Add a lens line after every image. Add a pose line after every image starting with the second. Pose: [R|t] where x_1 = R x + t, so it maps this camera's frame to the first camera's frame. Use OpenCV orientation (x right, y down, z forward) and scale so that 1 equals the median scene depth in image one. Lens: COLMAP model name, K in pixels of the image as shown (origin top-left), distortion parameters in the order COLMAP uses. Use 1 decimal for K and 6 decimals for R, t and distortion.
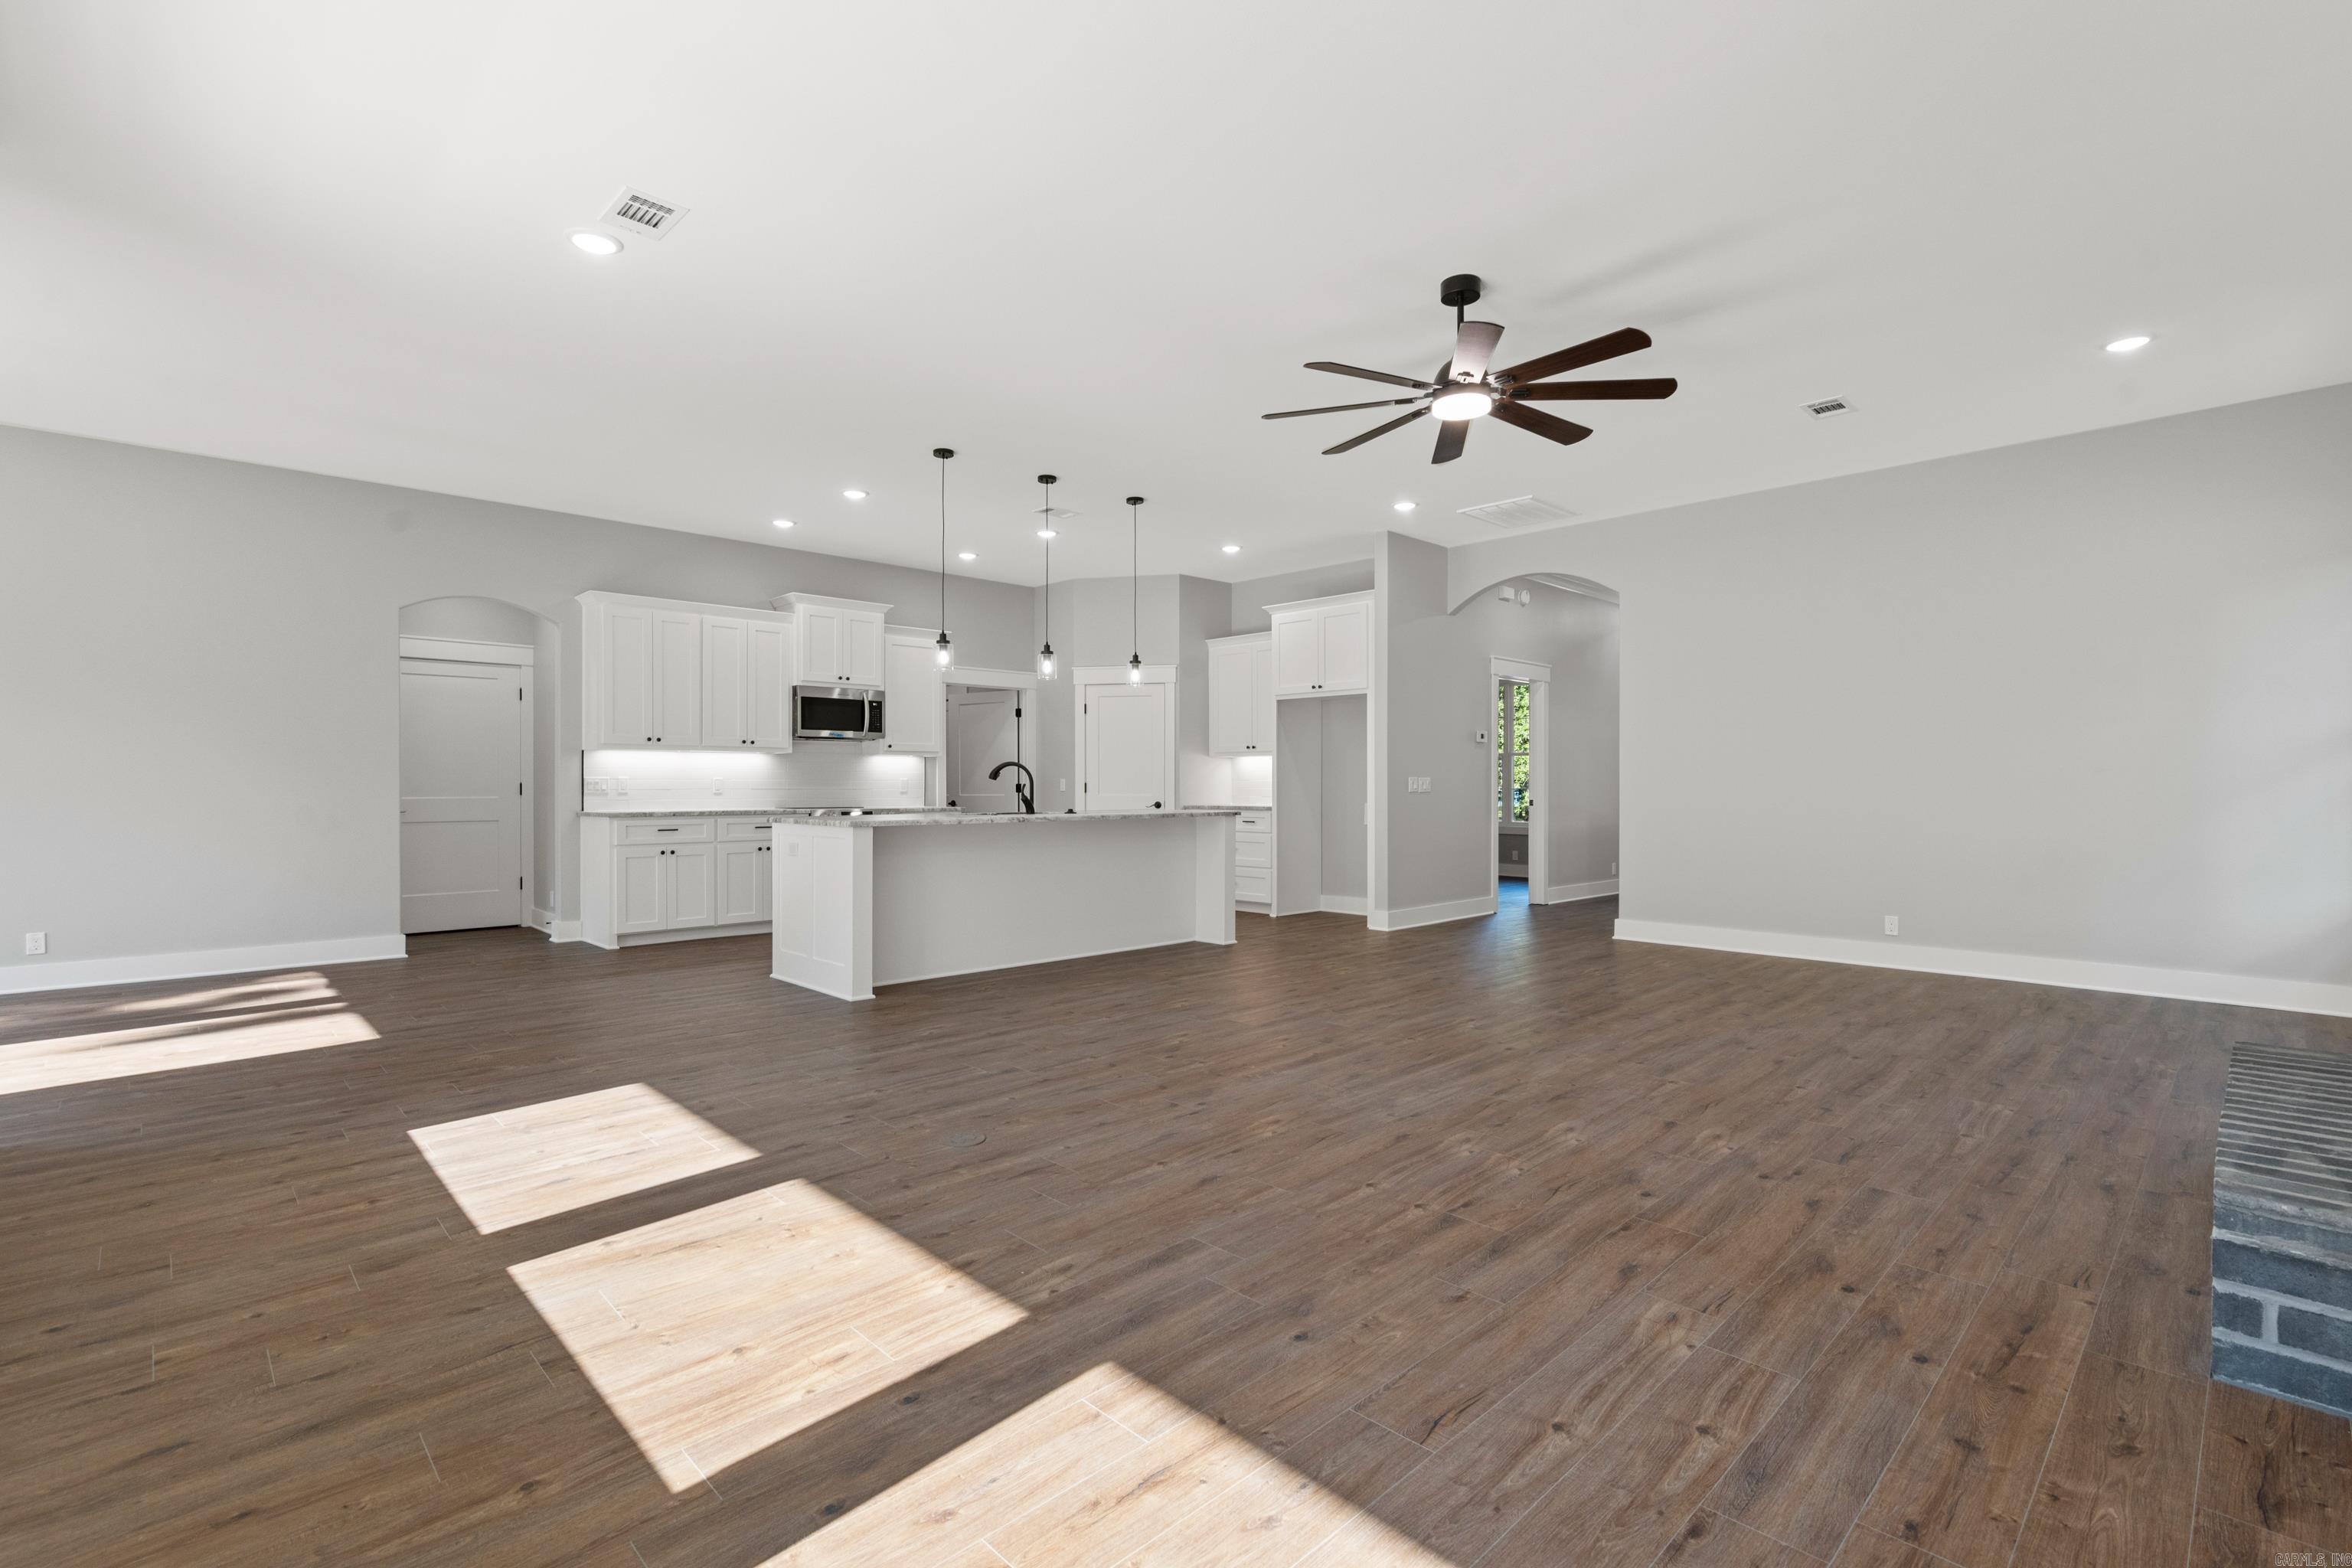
lens RADIAL K [[1074.3, 0, 1151.2], [0, 1074.3, 781.3], [0, 0, 1]] dist [0.018329, 0.000261]
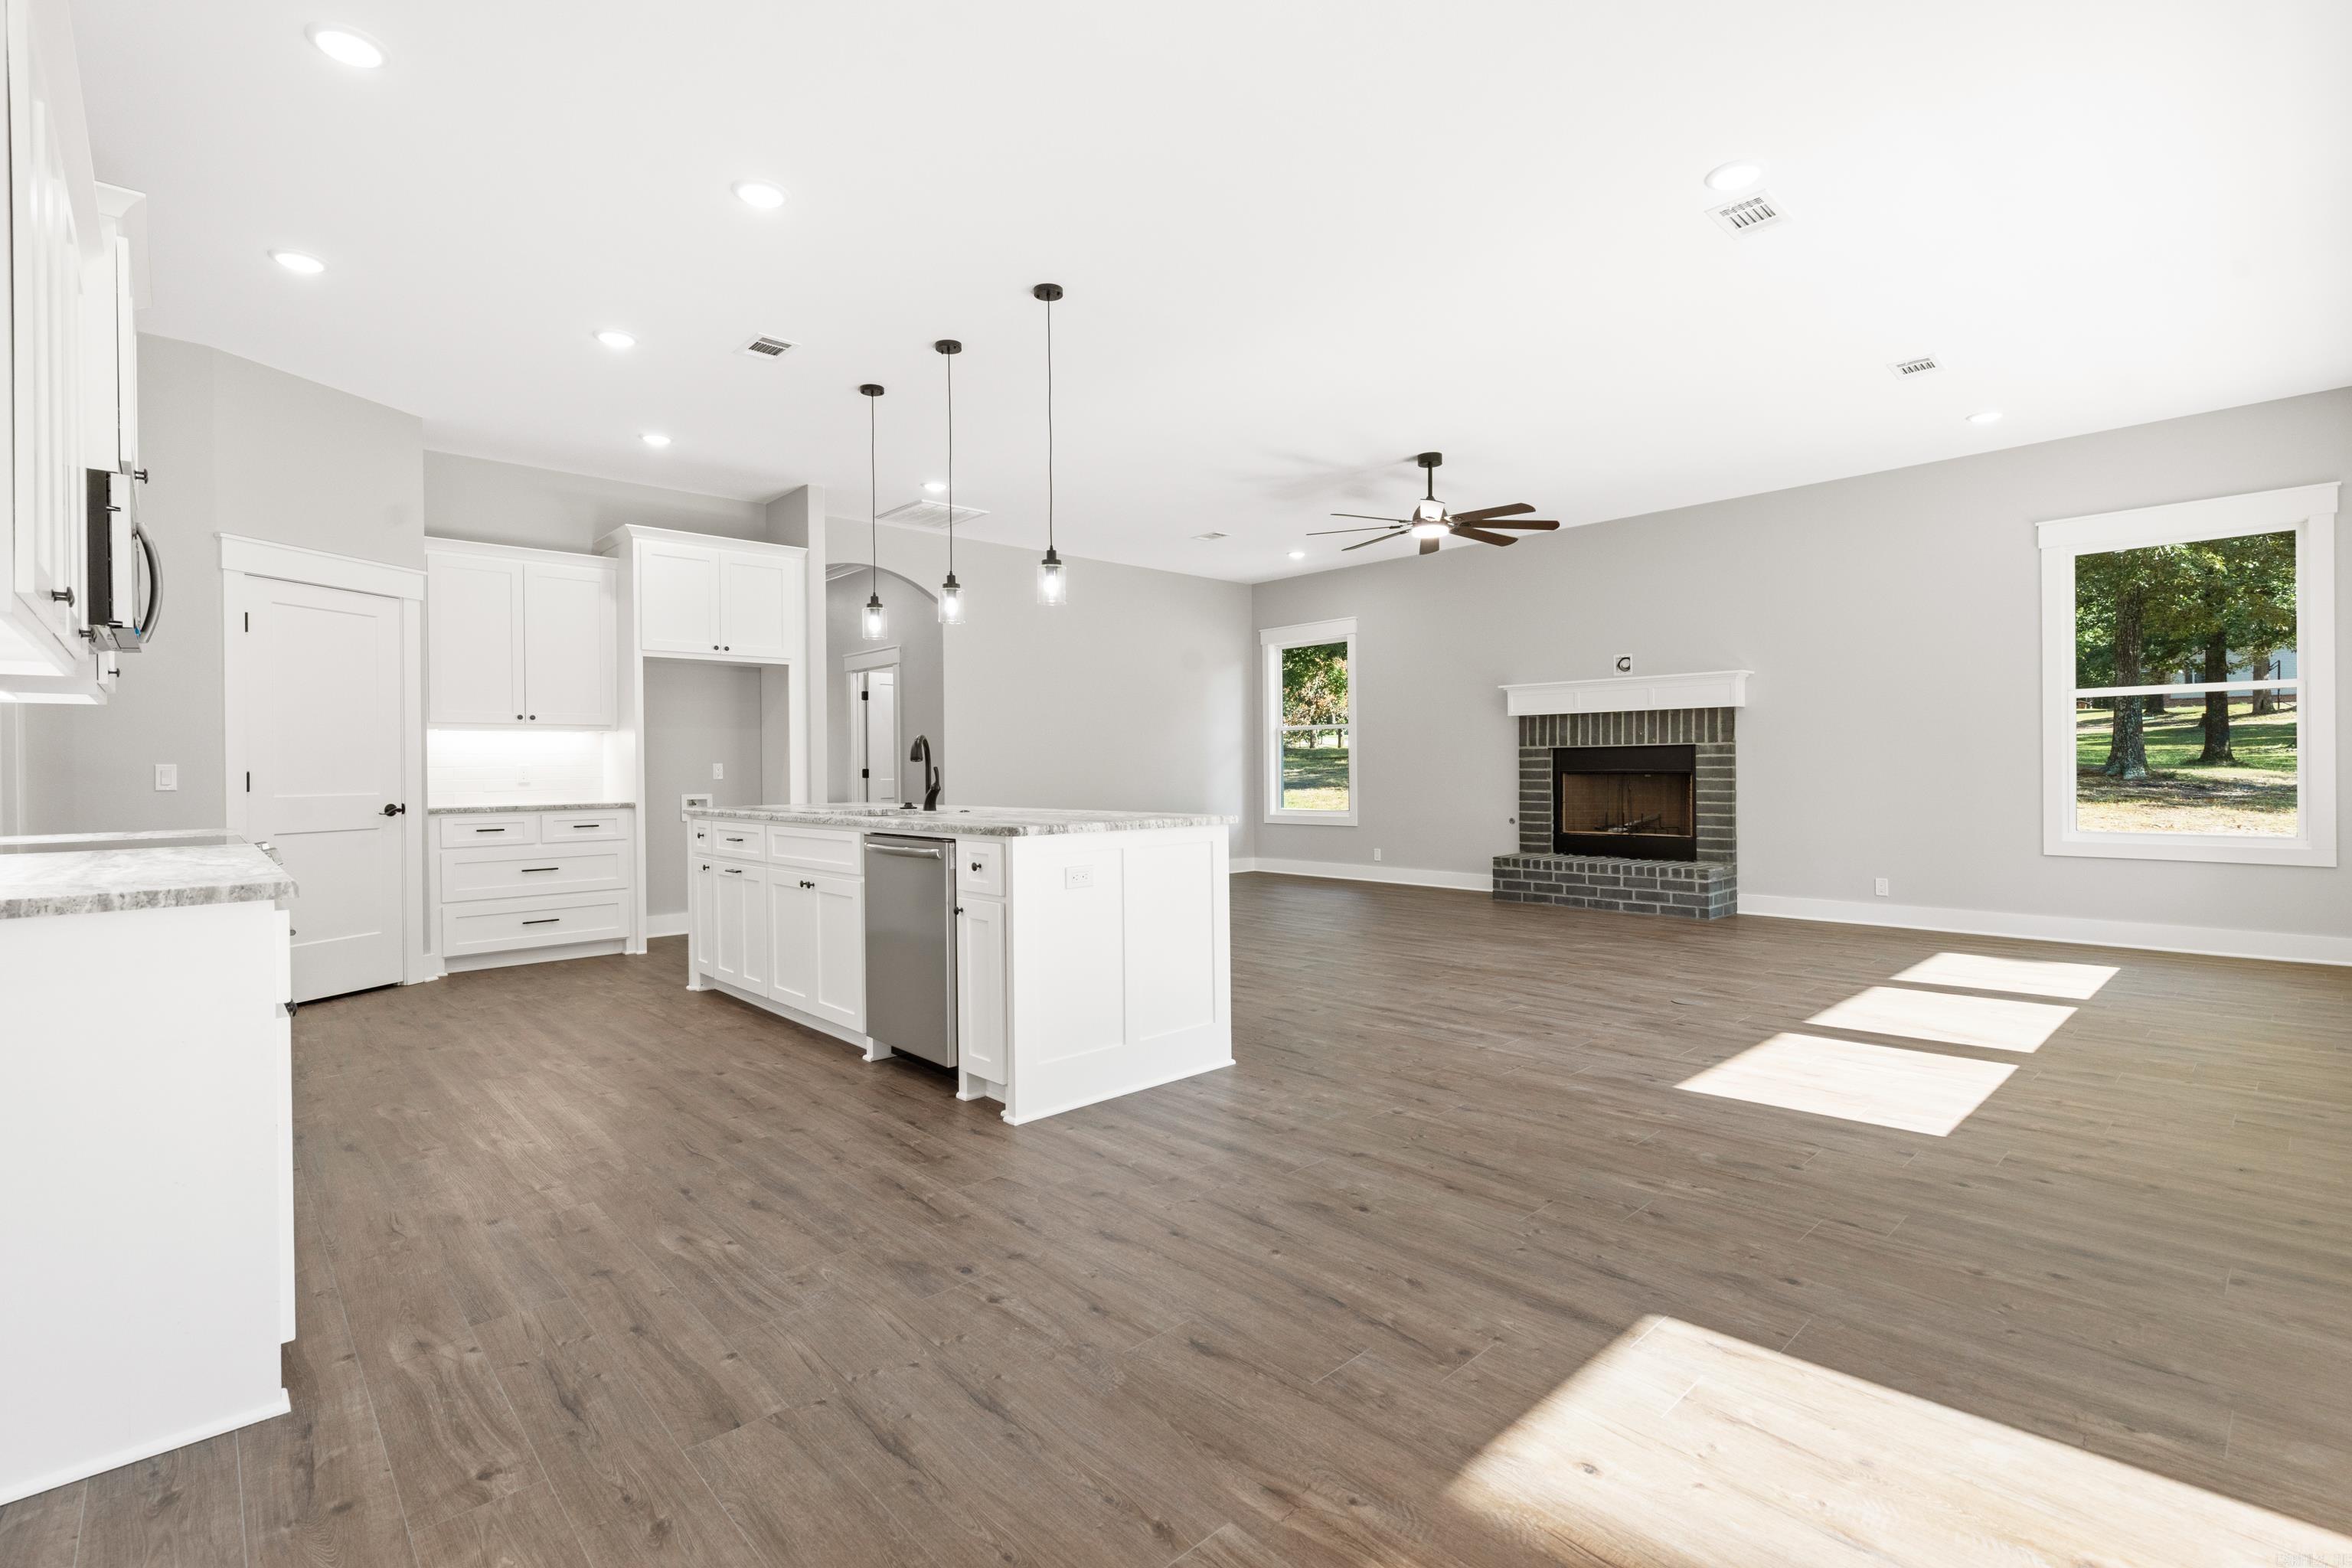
lens RADIAL K [[1069.0, 0, 1168.0], [0, 1069.0, 772.8], [0, 0, 1]] dist [0.000589, 0.000482]
pose [[0.005216, -0.003052, 0.999982, -0.800910], [0.007624, 0.999966, 0.003012, 0.004772], [-0.999957, 0.007608, 0.005239, 0.831985]]
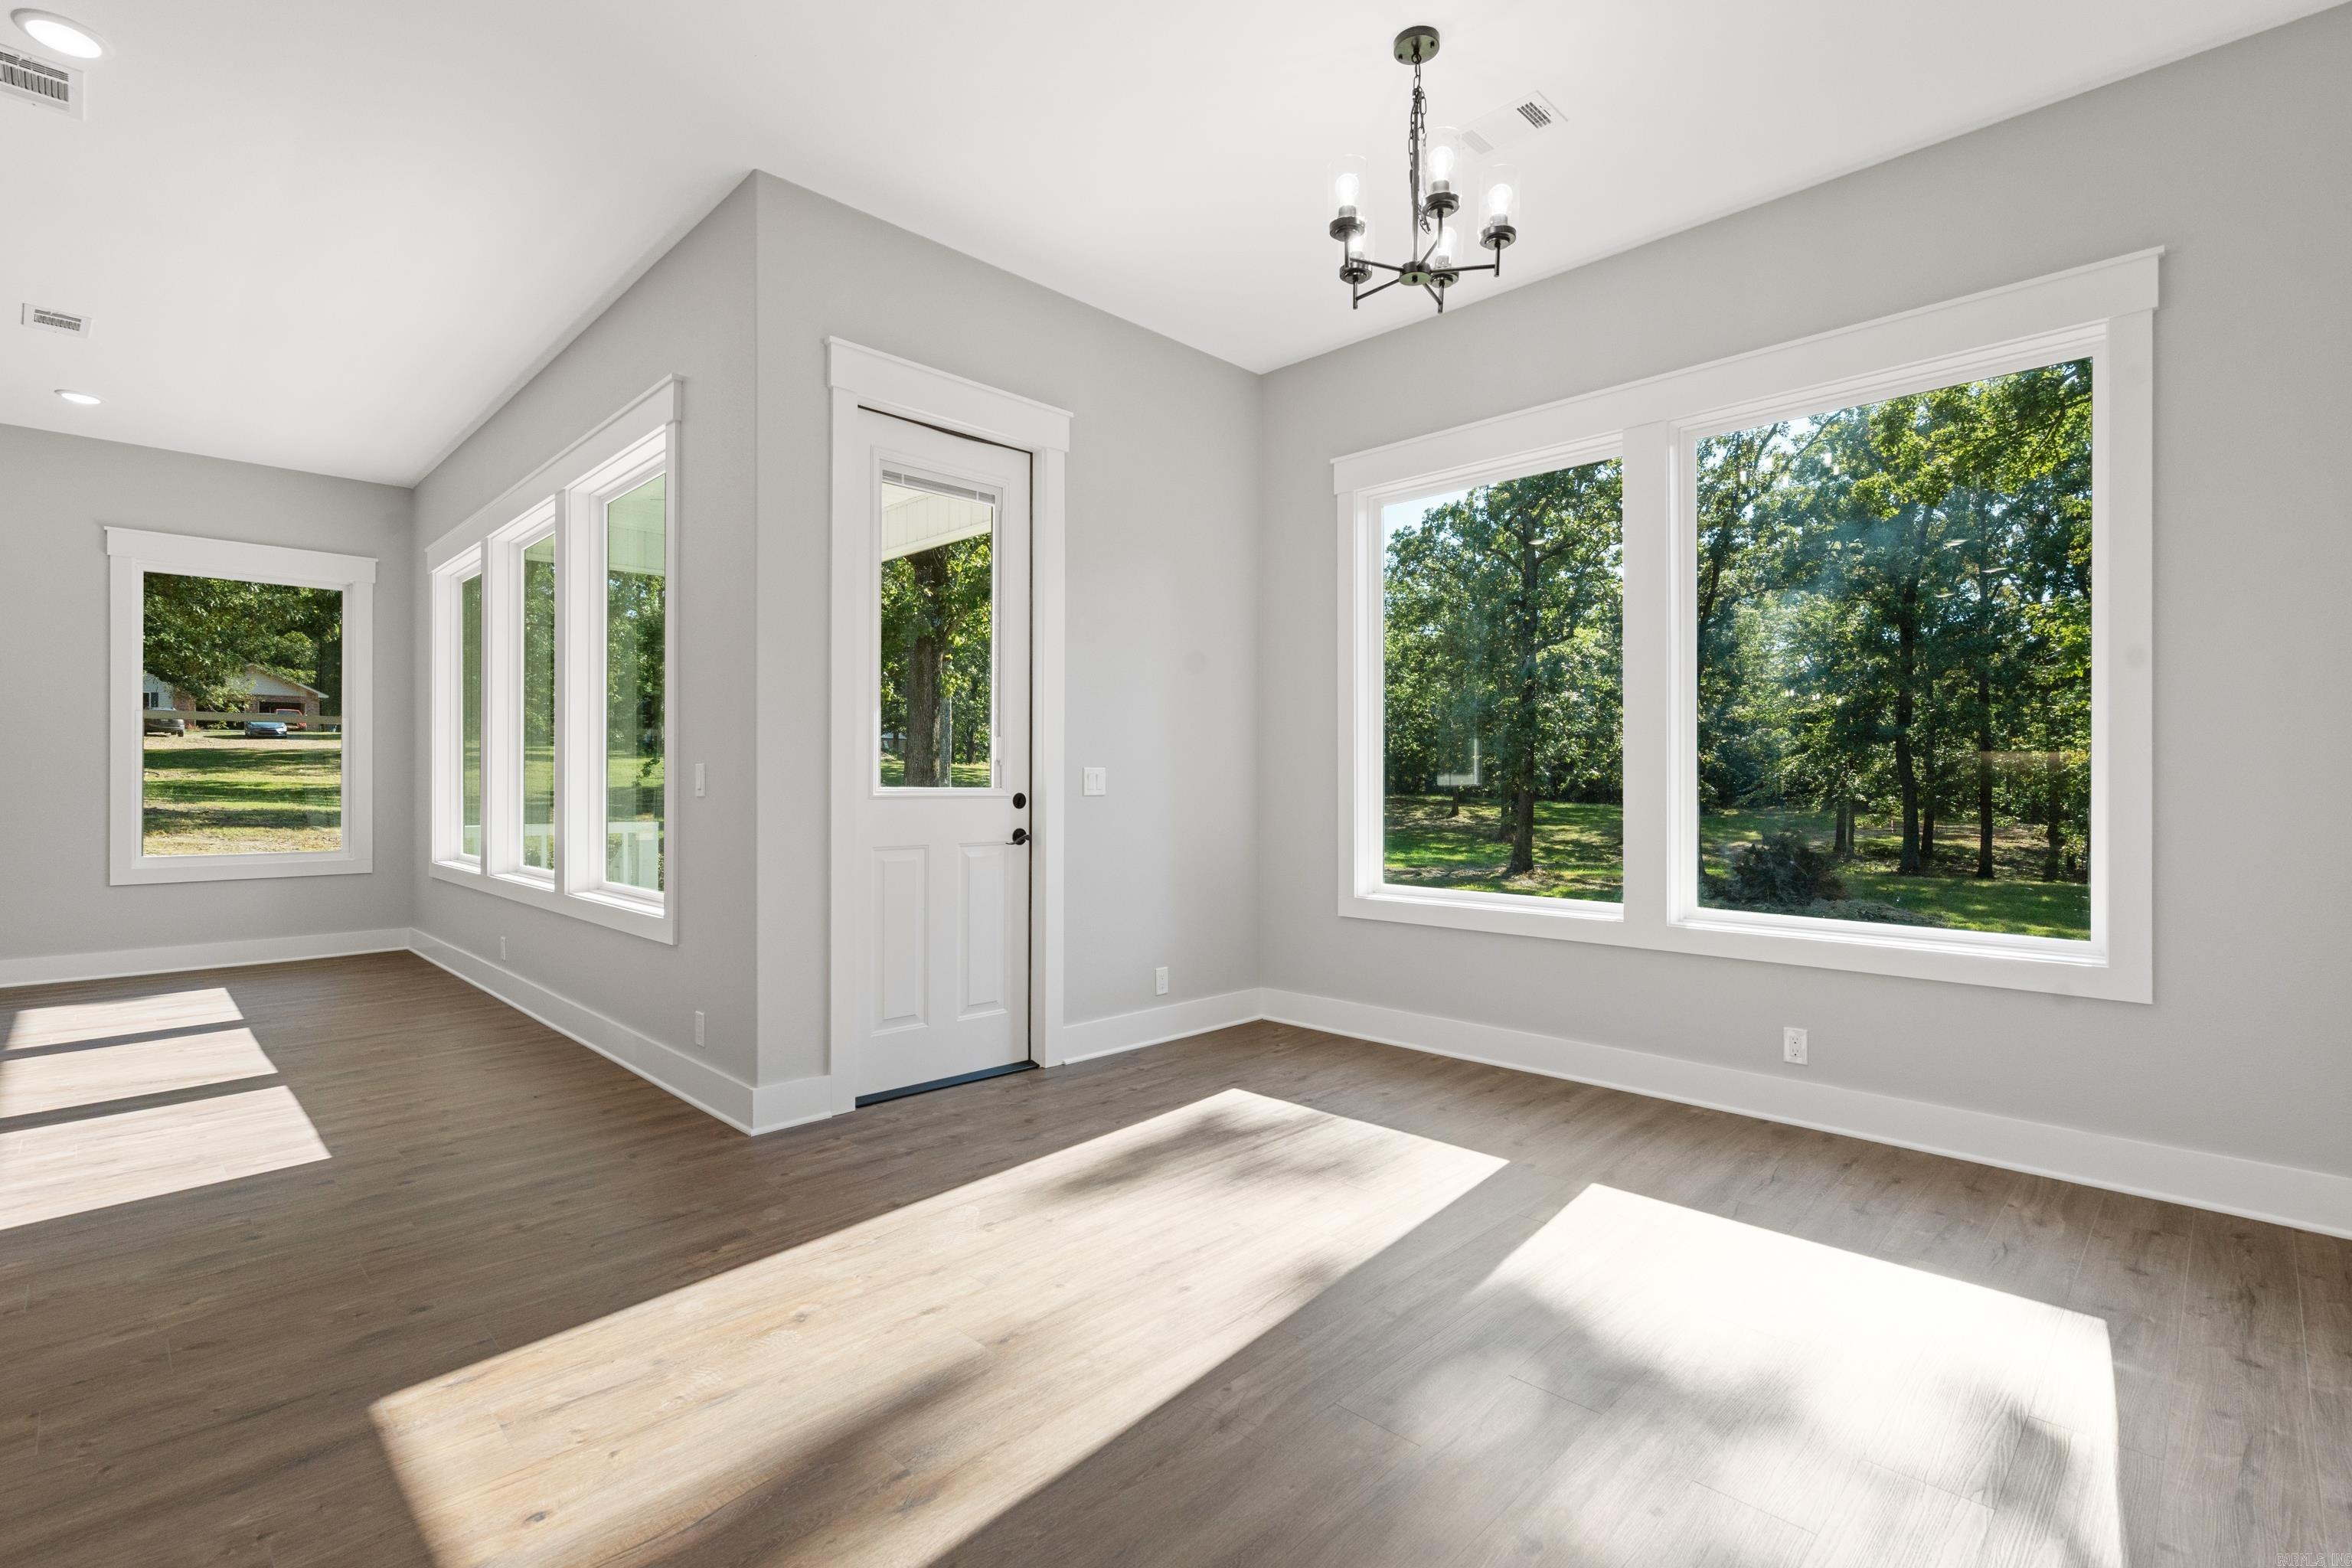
lens RADIAL K [[1078.9, 0, 1175.9], [0, 1078.9, 777.2], [0, 0, 1]] dist [0.000096, 0.001119]
pose [[-0.999213, 0.000494, -0.039659, -0.688308], [0.000773, 0.999975, -0.007014, 0.004138], [0.039655, -0.007039, -0.999189, 0.981691]]
